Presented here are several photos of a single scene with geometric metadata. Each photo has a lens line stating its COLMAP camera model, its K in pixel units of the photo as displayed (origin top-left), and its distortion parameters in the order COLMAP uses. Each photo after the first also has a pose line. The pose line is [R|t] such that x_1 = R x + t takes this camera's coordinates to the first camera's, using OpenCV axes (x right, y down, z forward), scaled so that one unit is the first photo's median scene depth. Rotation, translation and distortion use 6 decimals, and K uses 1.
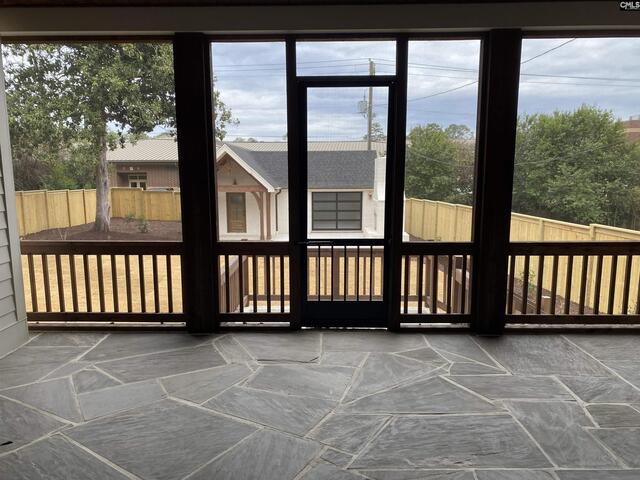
lens RADIAL K [[490.2, 0, 320.5], [0, 490.2, 244.0], [0, 0, 1]] dist [0.083278, -0.079741]
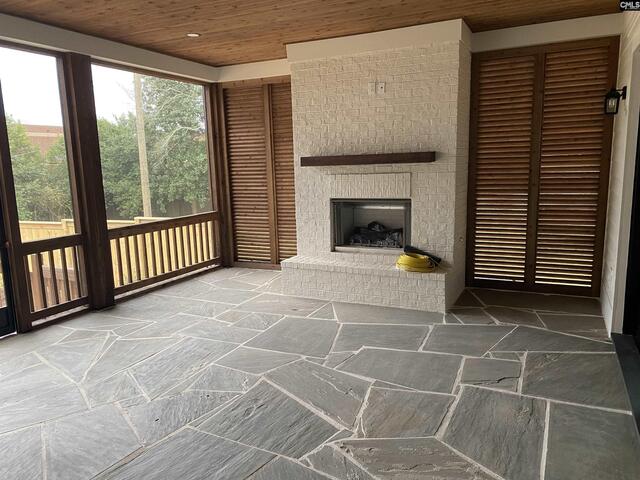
lens RADIAL K [[478.4, 0, 318.0], [0, 478.4, 250.5], [0, 0, 1]] dist [0.076088, -0.109849]
pose [[0.434294, -0.168793, 0.884815, -0.536766], [0.158876, 0.981240, 0.109207, -0.000234], [-0.886650, 0.093148, 0.452963, 0.003654]]
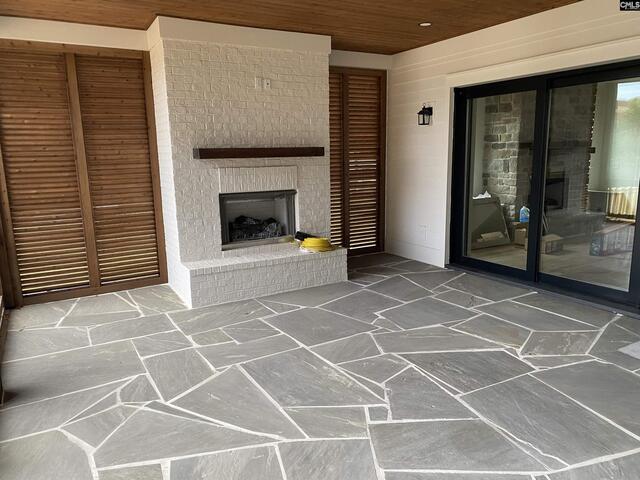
lens RADIAL K [[478.4, 0, 318.0], [0, 478.4, 250.5], [0, 0, 1]] dist [0.076088, -0.109849]
pose [[-0.504225, -0.155312, 0.849491, -0.530458], [0.151902, 0.952406, 0.264291, -0.156945], [-0.850108, 0.262301, -0.456634, 1.049170]]
